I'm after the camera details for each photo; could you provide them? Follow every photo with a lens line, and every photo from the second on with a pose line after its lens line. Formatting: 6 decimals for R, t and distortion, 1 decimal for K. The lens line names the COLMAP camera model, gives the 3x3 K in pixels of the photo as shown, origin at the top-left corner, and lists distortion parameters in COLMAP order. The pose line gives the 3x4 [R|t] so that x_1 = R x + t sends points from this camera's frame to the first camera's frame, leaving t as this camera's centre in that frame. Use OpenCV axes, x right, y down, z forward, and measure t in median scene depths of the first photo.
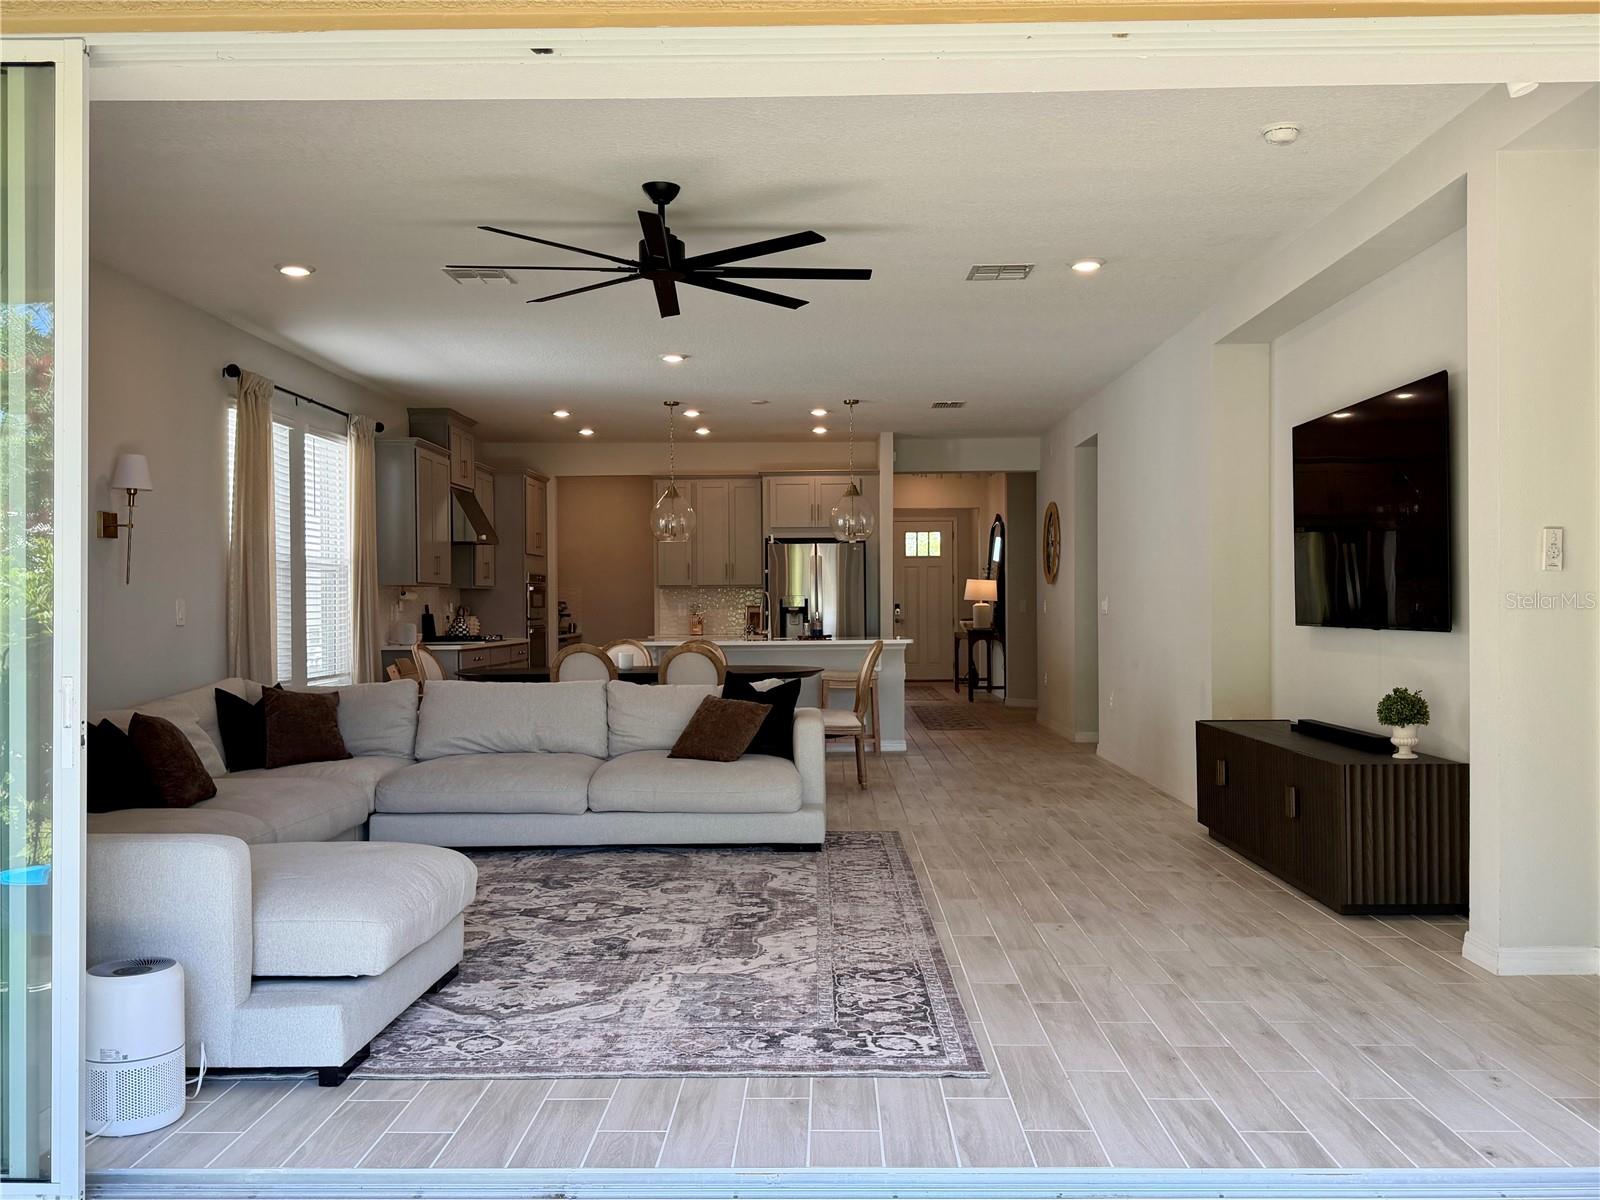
lens RADIAL K [[1368.2, 0, 800.0], [0, 1368.2, 600.0], [0, 0, 1]] dist [0.169779, -0.362347]
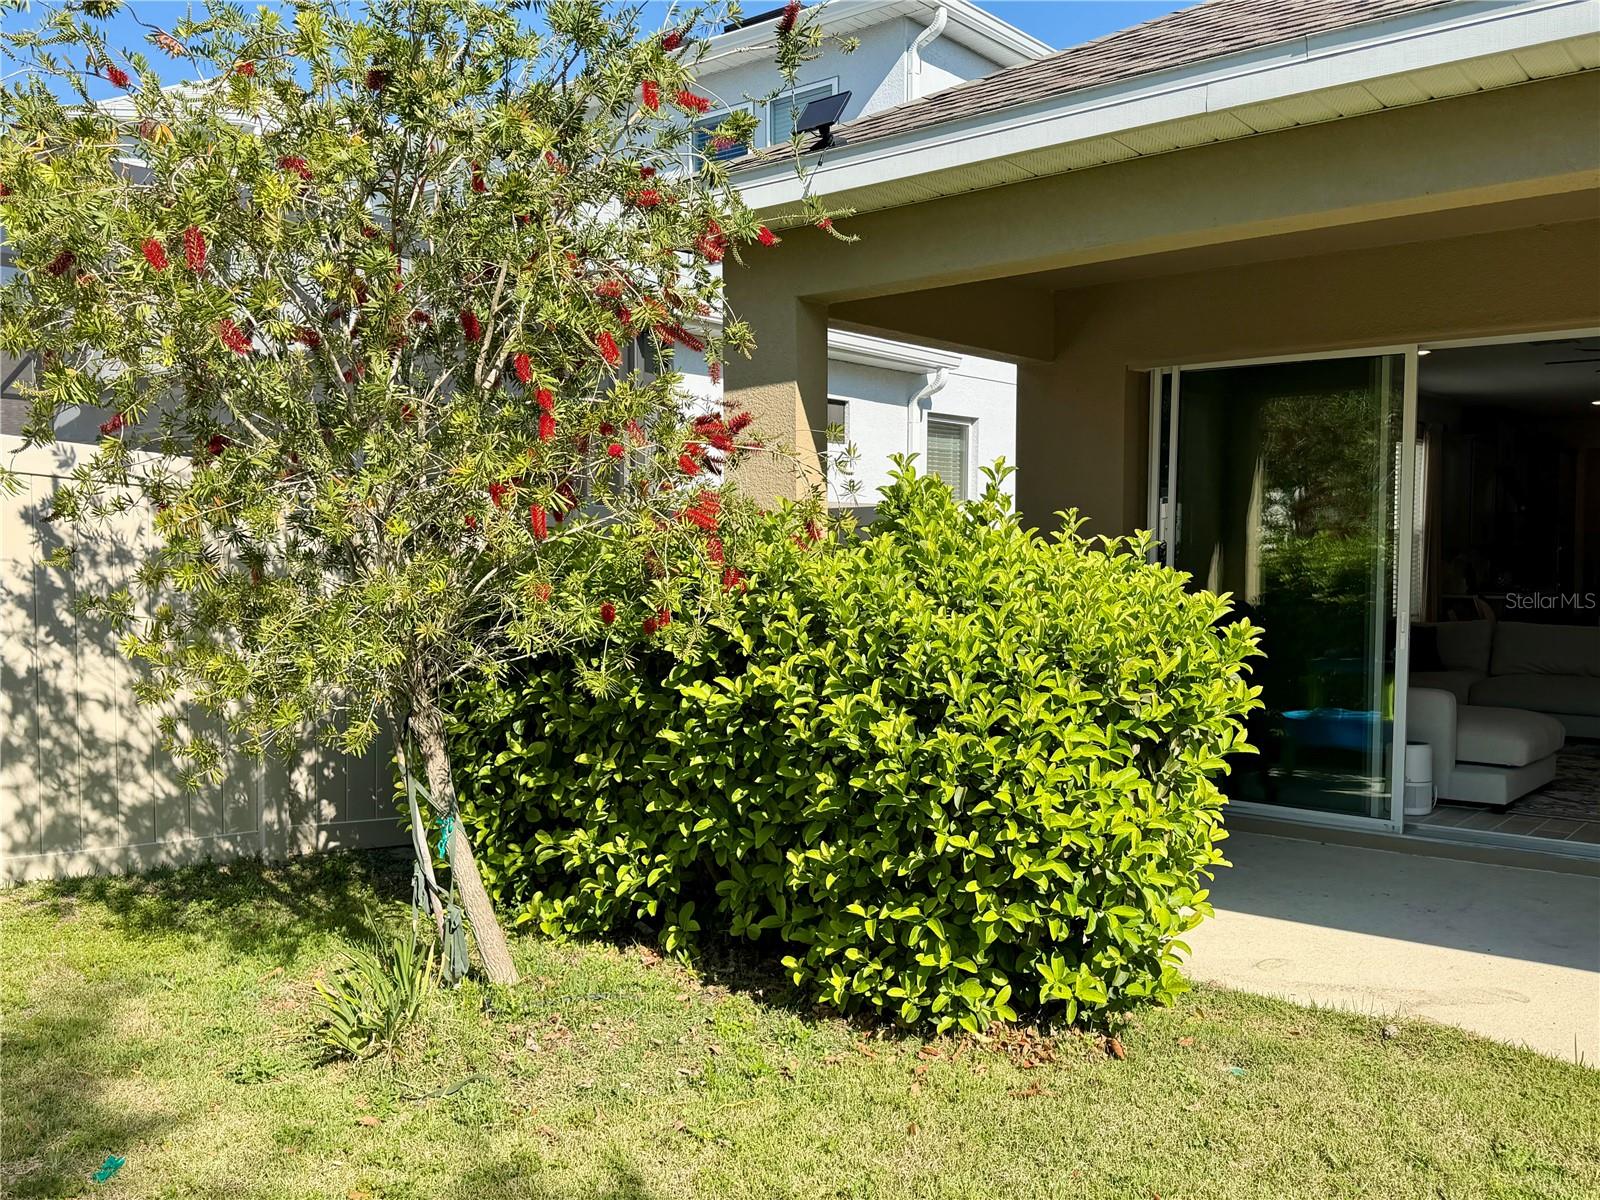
lens RADIAL K [[1368.2, 0, 800.0], [0, 1368.2, 600.0], [0, 0, 1]] dist [0.169779, -0.362347]
pose [[0.784321, 0.028341, -0.619708, 0.074102], [-0.002690, 0.999102, 0.042287, -0.031145], [0.620350, -0.031499, 0.783693, -0.779749]]
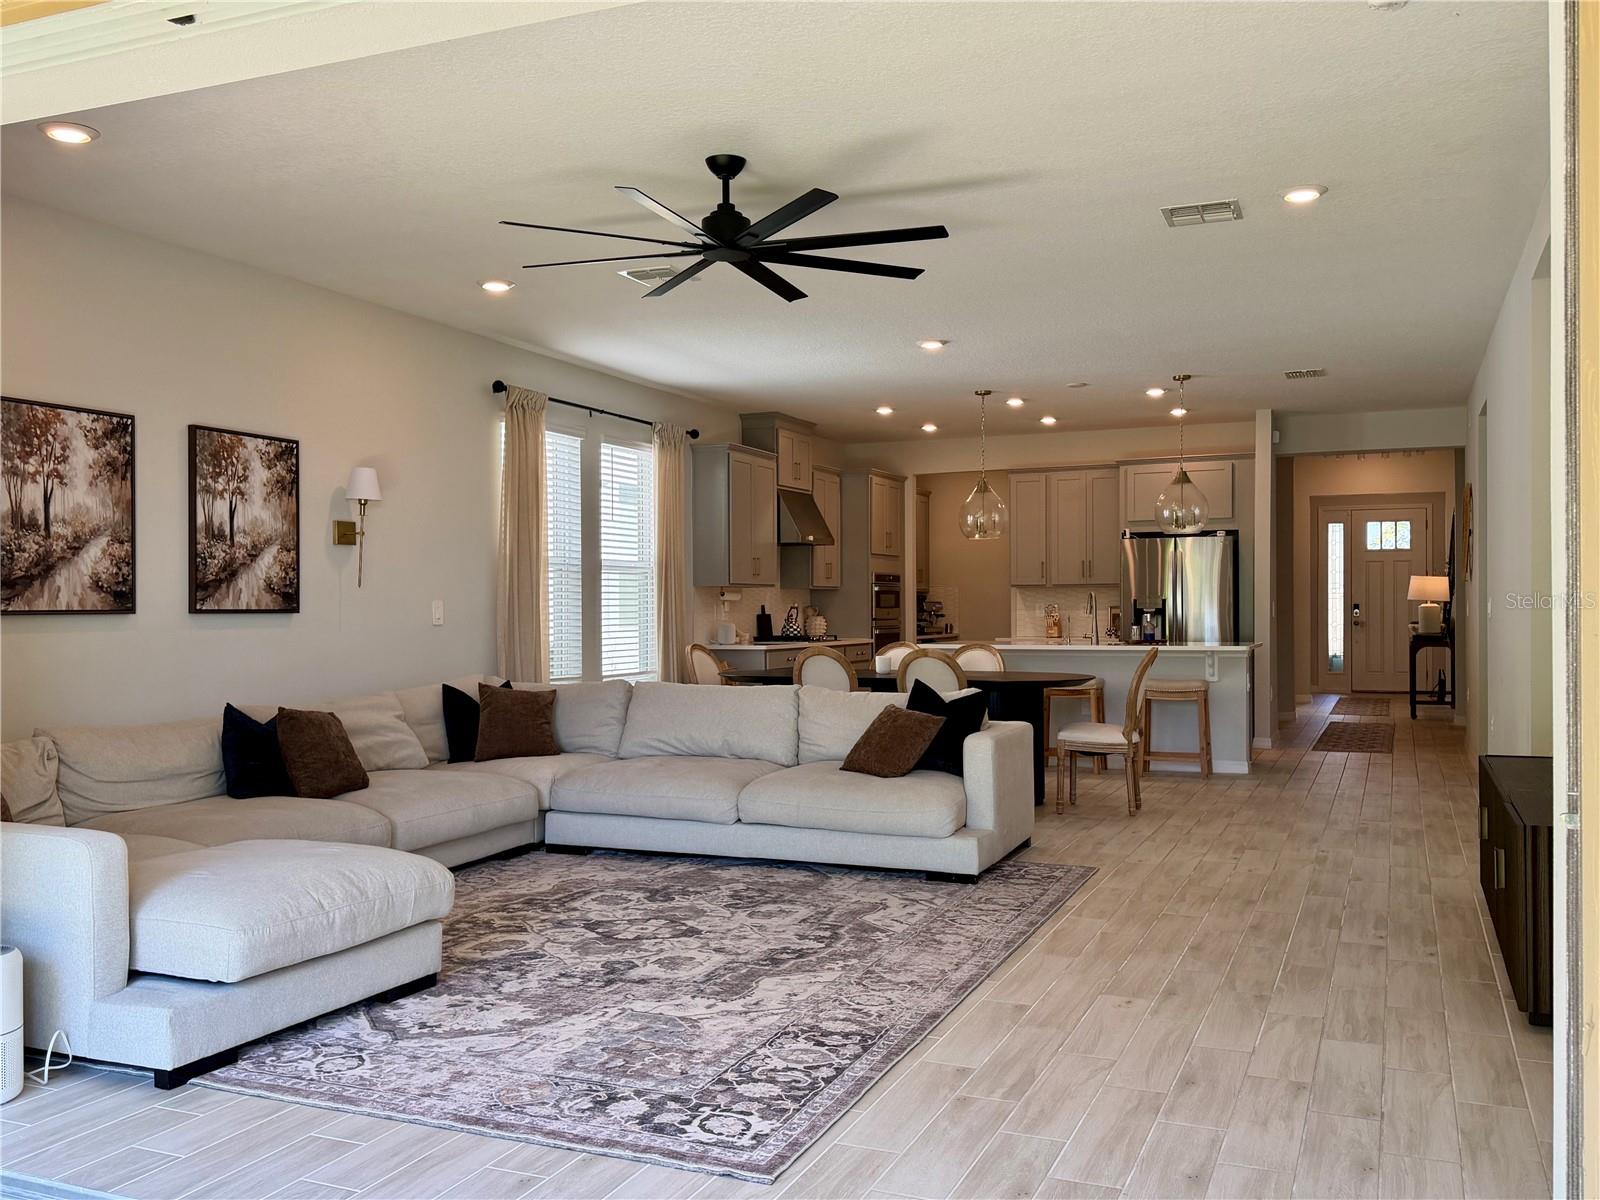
lens RADIAL K [[1368.2, 0, 800.0], [0, 1368.2, 600.0], [0, 0, 1]] dist [0.169779, -0.362347]
pose [[0.926664, 0.000646, -0.375890, 0.299179], [-0.000142, 0.999999, 0.001368, -0.003519], [0.375890, -0.001214, 0.926663, 0.153981]]
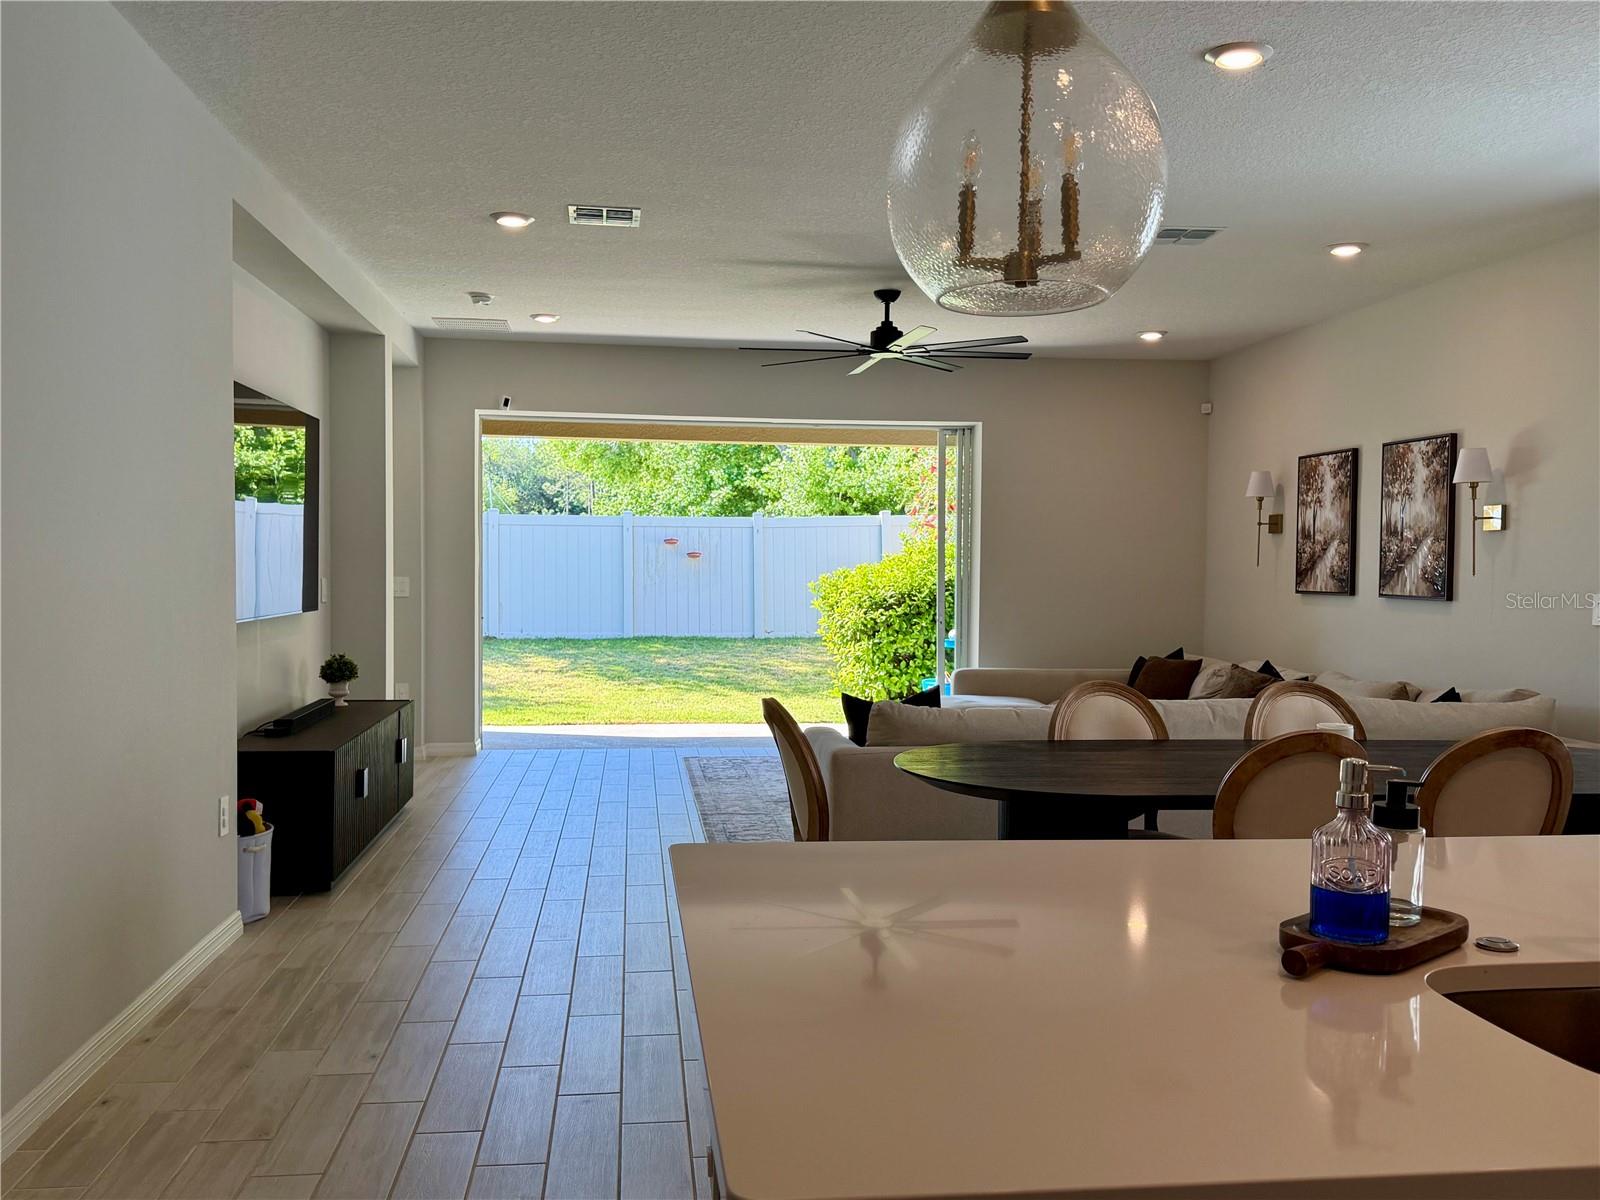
lens RADIAL K [[1368.2, 0, 800.0], [0, 1368.2, 600.0], [0, 0, 1]] dist [0.169779, -0.362347]
pose [[-0.988732, -0.016612, -0.148773, 0.189805], [-0.020084, 0.999559, 0.021866, -0.007326], [0.148344, 0.024608, -0.988630, 2.420026]]
